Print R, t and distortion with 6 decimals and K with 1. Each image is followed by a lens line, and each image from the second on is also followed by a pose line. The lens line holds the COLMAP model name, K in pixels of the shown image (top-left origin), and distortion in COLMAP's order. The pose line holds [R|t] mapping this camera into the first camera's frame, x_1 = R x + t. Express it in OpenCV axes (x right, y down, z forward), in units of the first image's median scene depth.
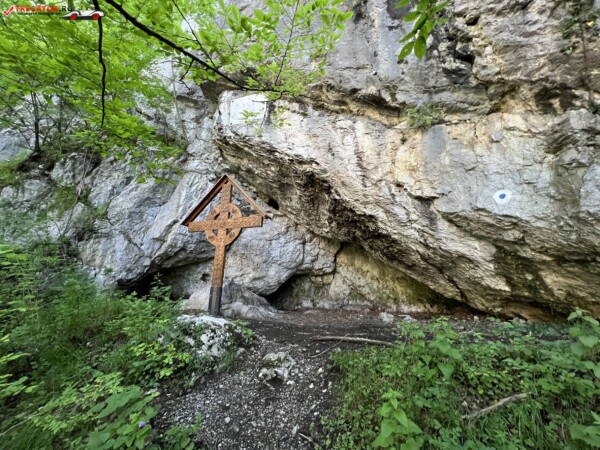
lens RADIAL K [[240.7, 0, 300.4], [0, 240.7, 225.6], [0, 0, 1]] dist [-0.001533, 0.000240]
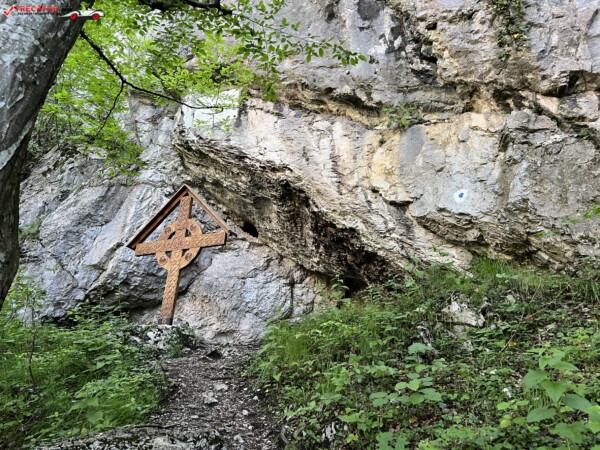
lens RADIAL K [[454.2, 0, 300.0], [0, 454.2, 225.0], [0, 0, 1]] dist [0.065588, -0.073753]
pose [[0.997759, -0.002264, -0.066870, 0.191255], [-0.009013, 0.985769, -0.167861, 0.186762], [0.066298, 0.168088, 0.983540, -0.501800]]
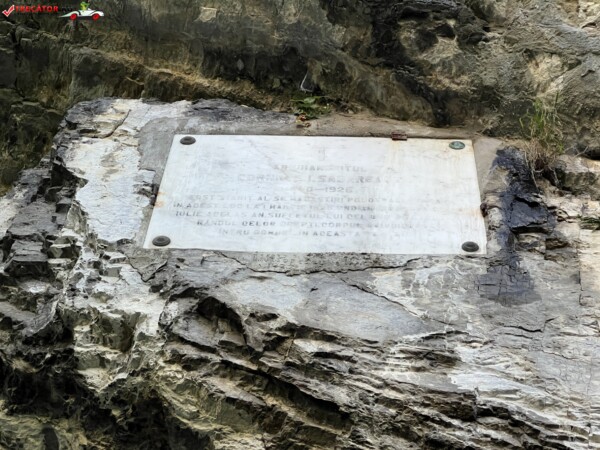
lens RADIAL K [[1347.8, 0, 300.0], [0, 1347.8, 225.0], [0, 0, 1]] dist [0.259343, -0.055567]
pose [[0.956322, 0.279342, 0.086114, -0.303852], [-0.141708, 0.700695, -0.699246, 0.037537], [-0.255669, 0.656502, 0.709675, 0.533883]]
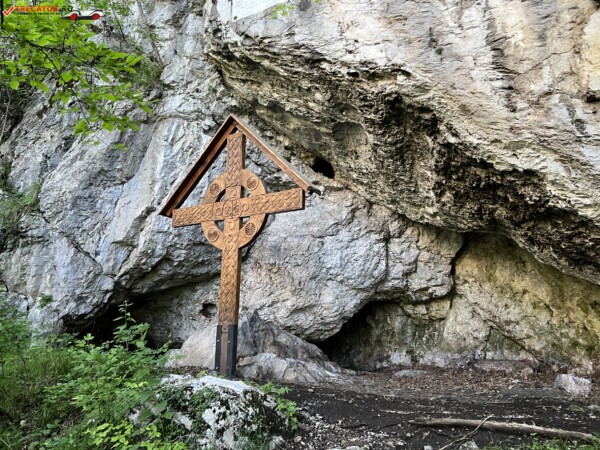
lens RADIAL K [[454.0, 0, 296.7], [0, 454.0, 227.5], [0, 0, 1]] dist [0.058244, -0.072490]
pose [[0.982912, -0.050803, -0.176926, -0.002196], [0.056239, 0.998083, 0.025838, 0.017519], [0.175274, -0.035347, 0.983885, 0.022749]]
